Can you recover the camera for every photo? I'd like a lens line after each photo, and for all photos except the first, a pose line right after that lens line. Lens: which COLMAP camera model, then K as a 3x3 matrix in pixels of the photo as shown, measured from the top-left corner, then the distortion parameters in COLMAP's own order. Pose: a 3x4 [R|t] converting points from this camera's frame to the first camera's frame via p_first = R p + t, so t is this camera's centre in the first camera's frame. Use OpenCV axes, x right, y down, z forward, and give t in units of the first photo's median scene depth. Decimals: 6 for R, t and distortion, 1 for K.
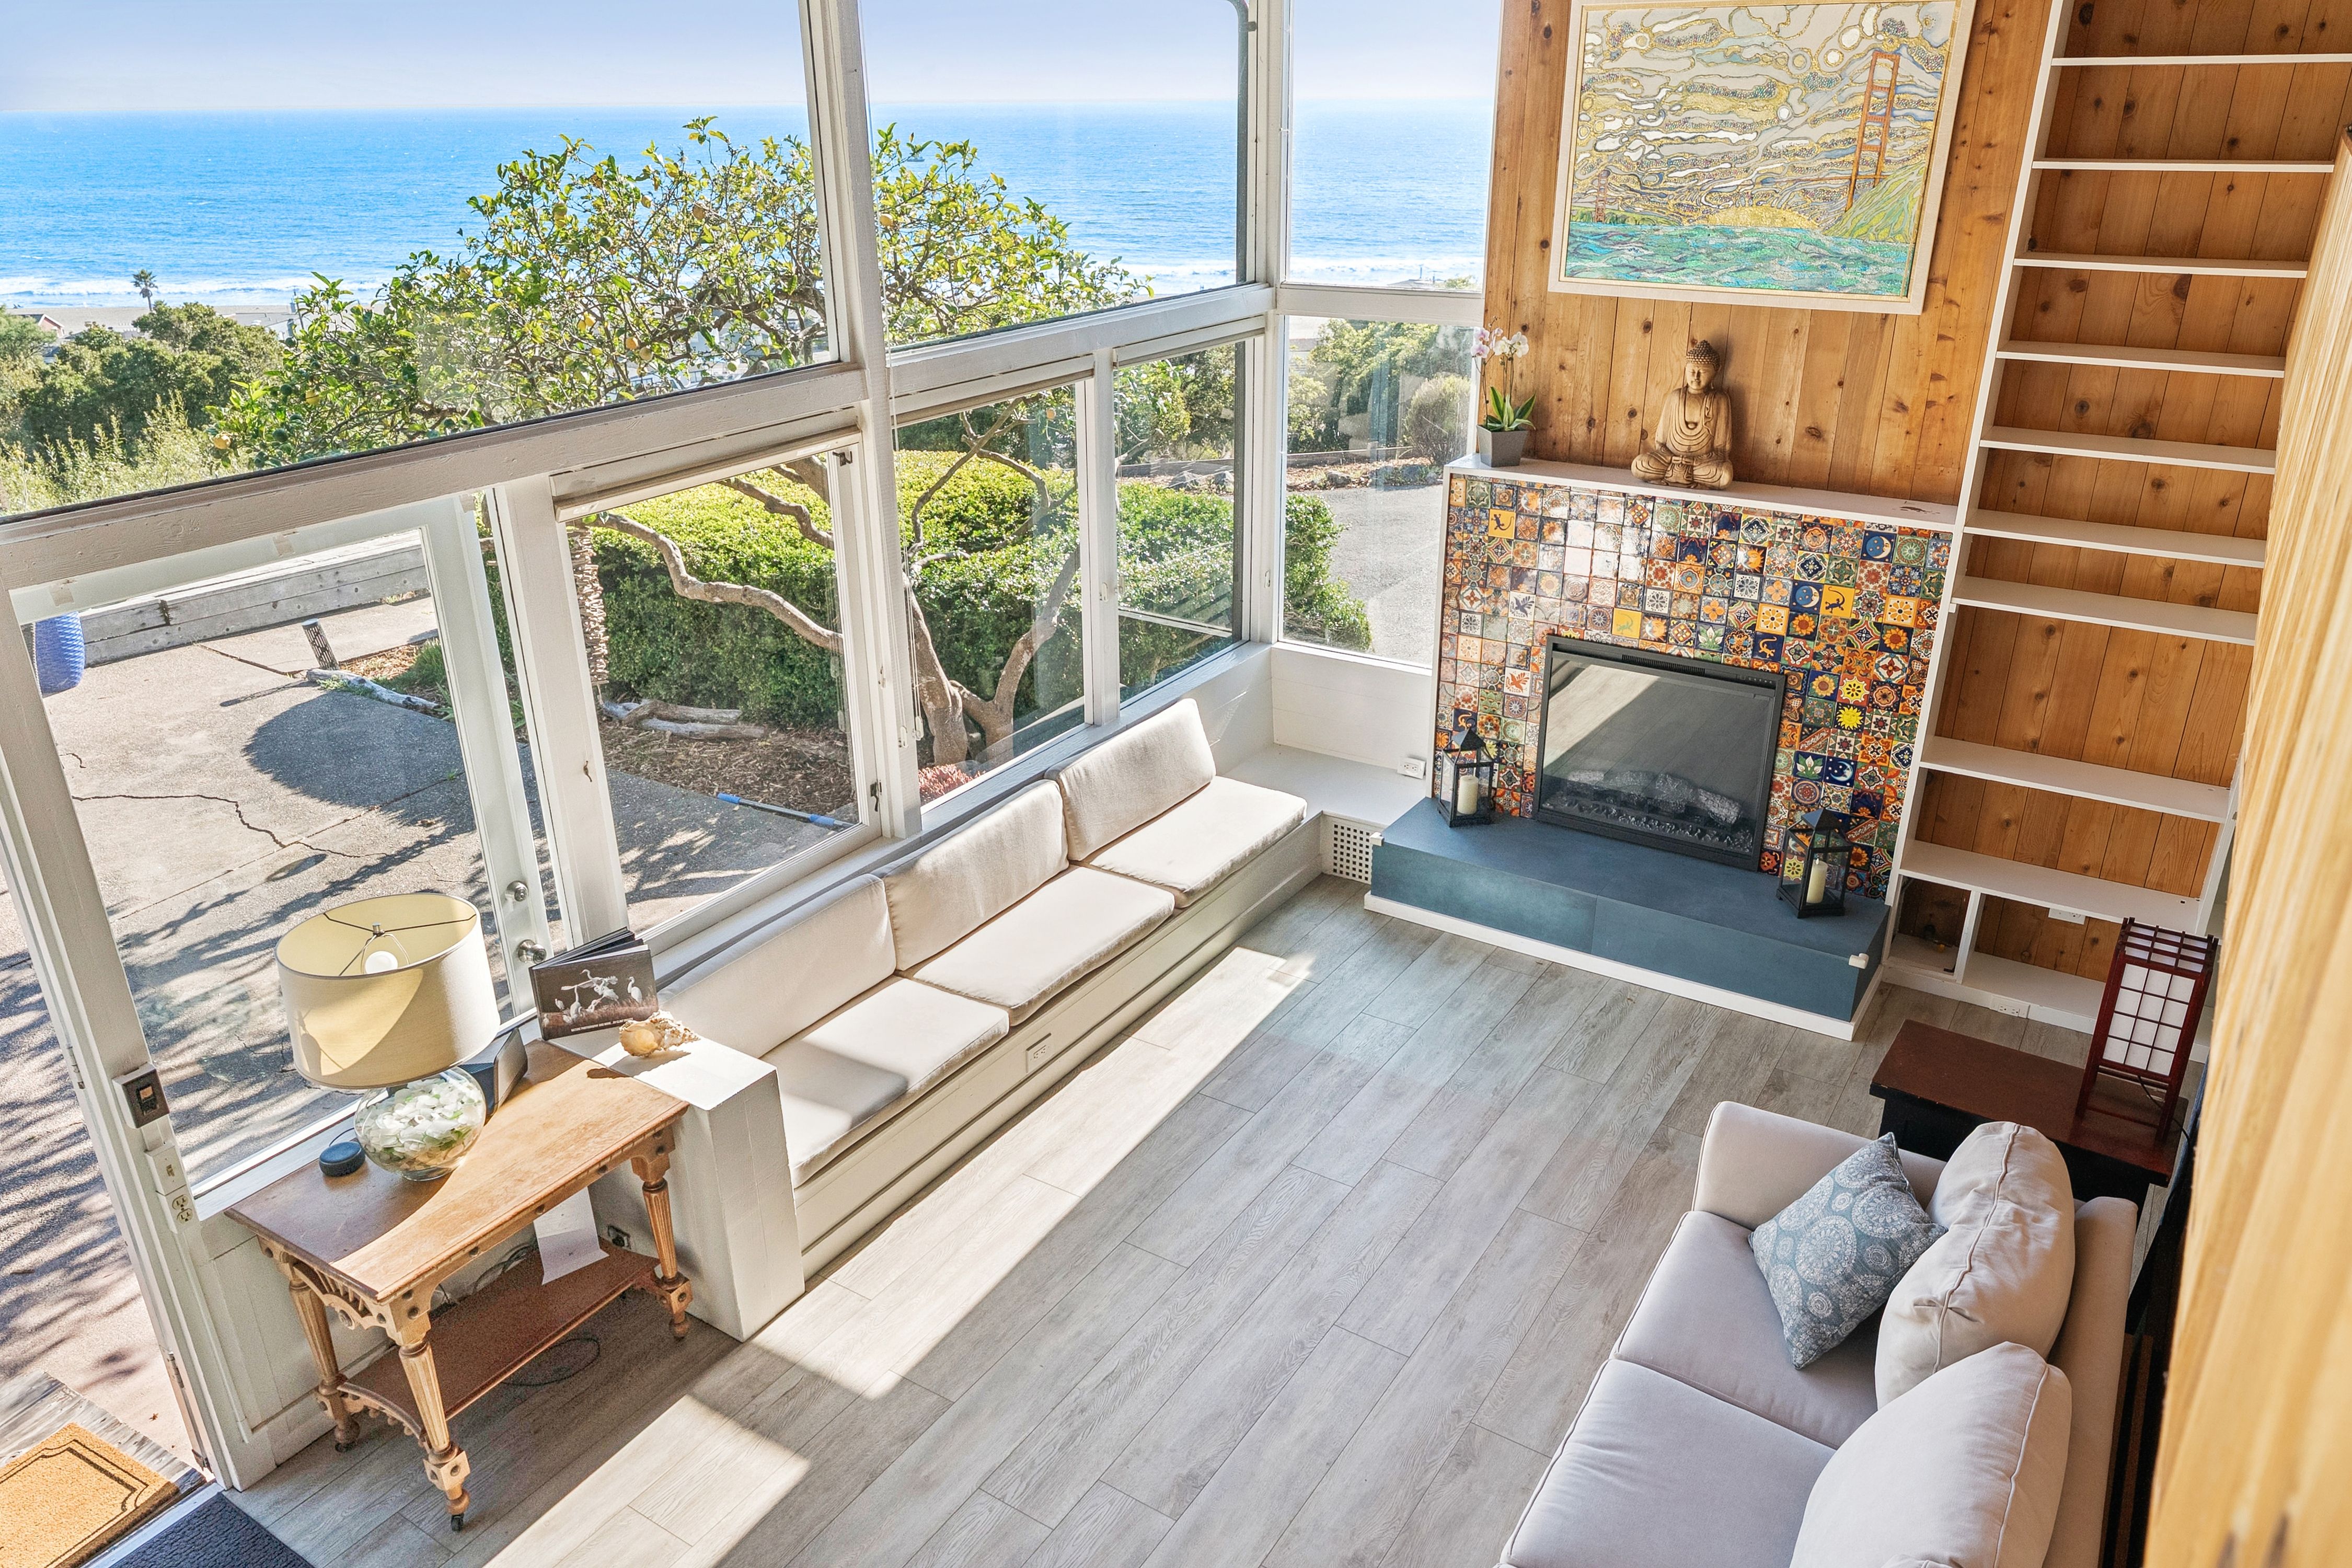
lens RADIAL K [[1605.7, 0, 1175.5], [0, 1605.7, 775.8], [0, 0, 1]] dist [0.007231, 0.002315]
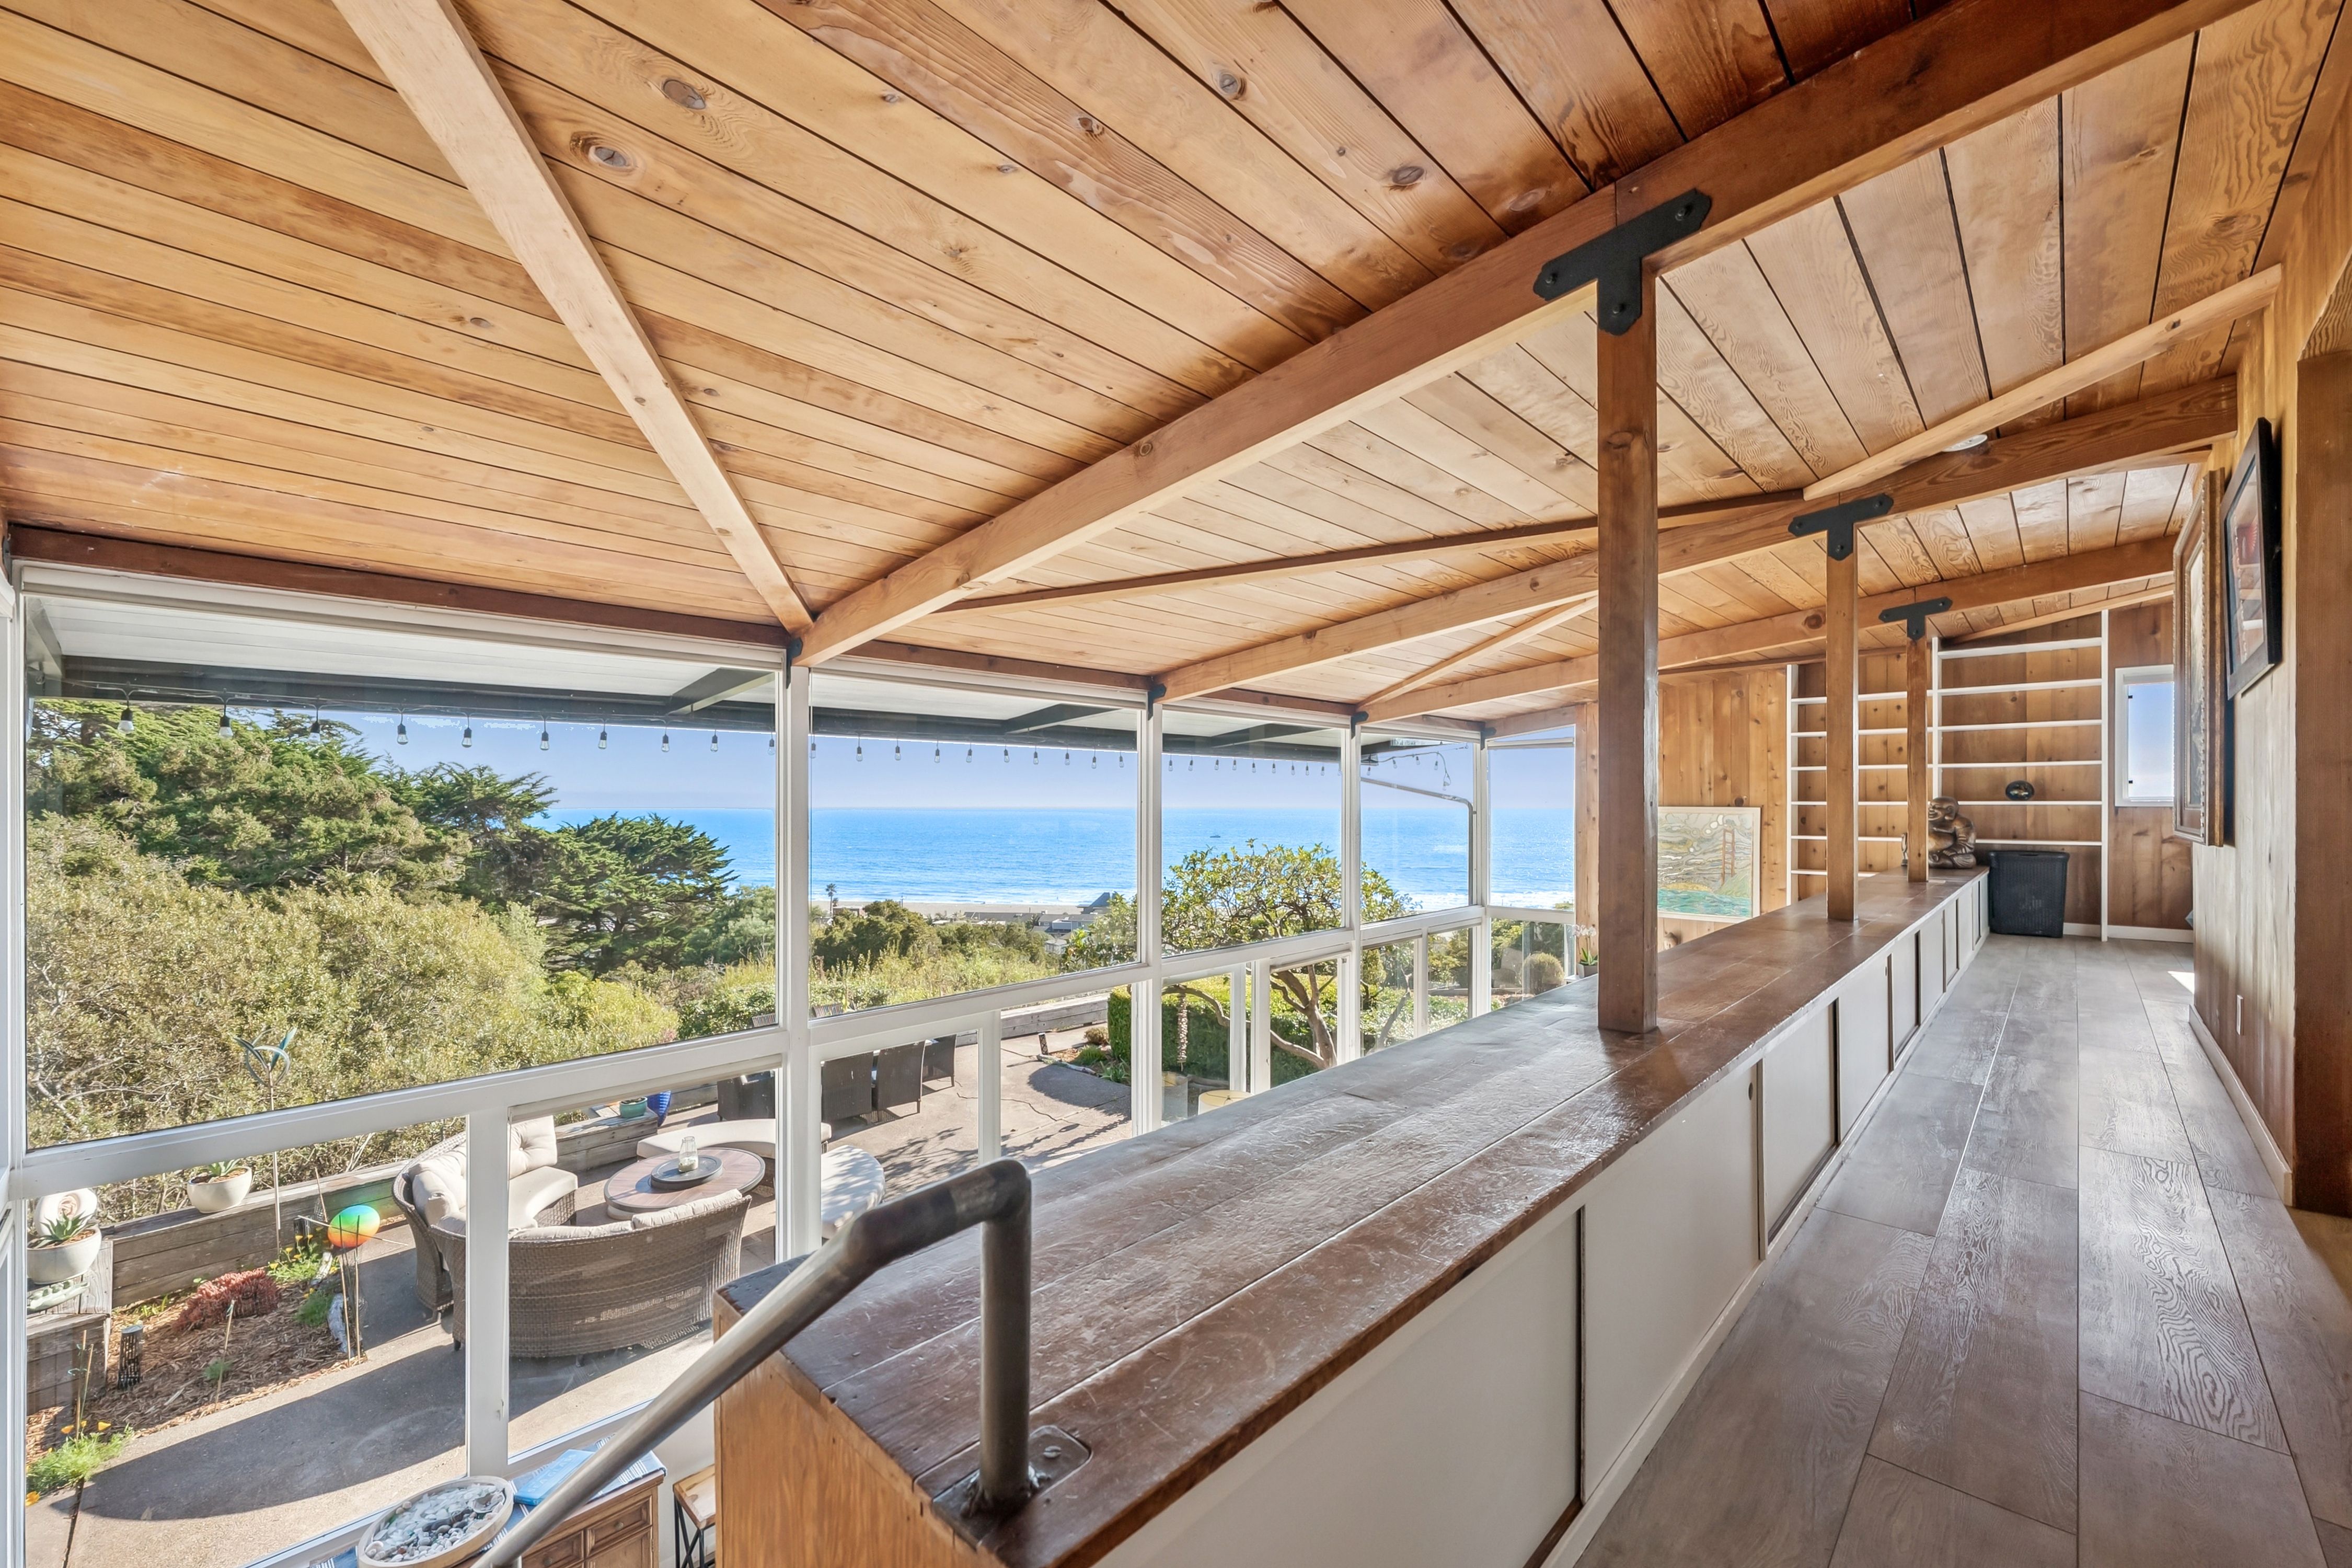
lens RADIAL K [[914.6, 0, 1190.3], [0, 914.6, 791.2], [0, 0, 1]] dist [0.002235, 0.000056]
pose [[0.982251, 0.005121, -0.187502, -0.142484], [-0.080487, 0.914427, -0.396667, 0.155403], [0.169425, 0.404718, 0.898609, -0.501006]]
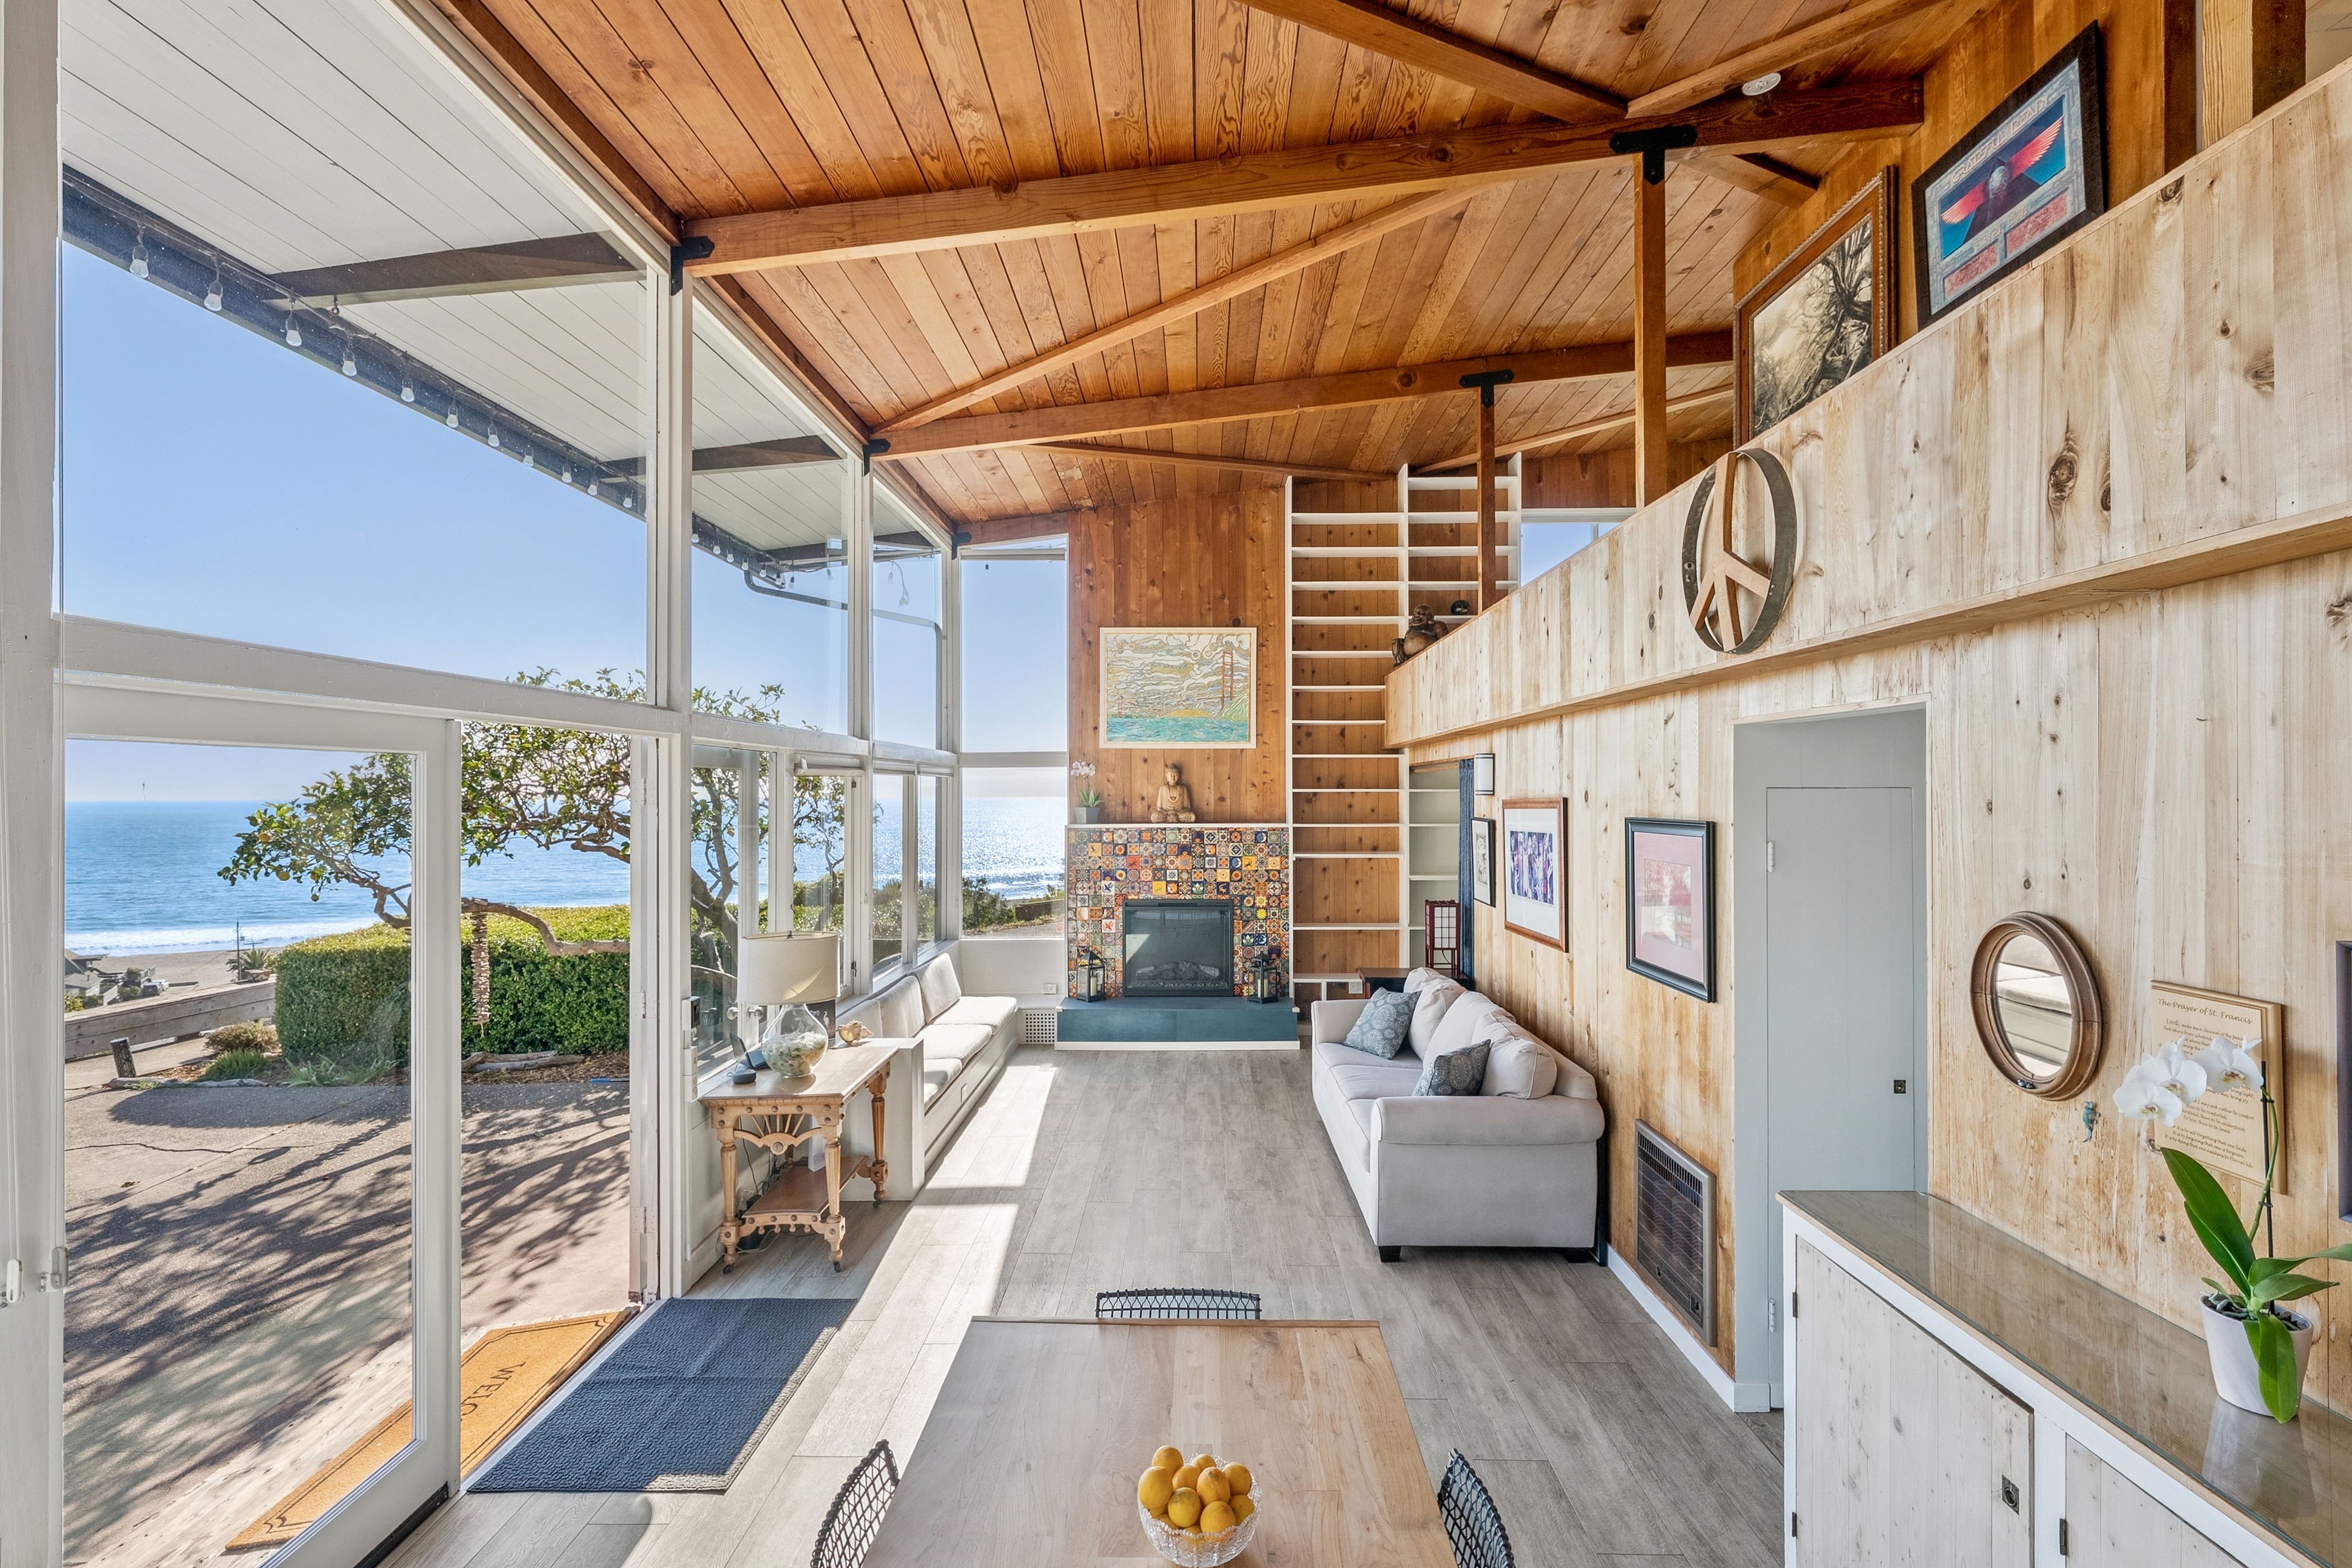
lens RADIAL K [[1076.7, 0, 1169.6], [0, 1076.7, 793.8], [0, 0, 1]] dist [0.001517, -0.000297]
pose [[0.853596, 0.004671, 0.520914, -0.472202], [0.200779, 0.919754, -0.337254, 0.285962], [-0.480688, 0.392467, 0.784161, -0.197819]]
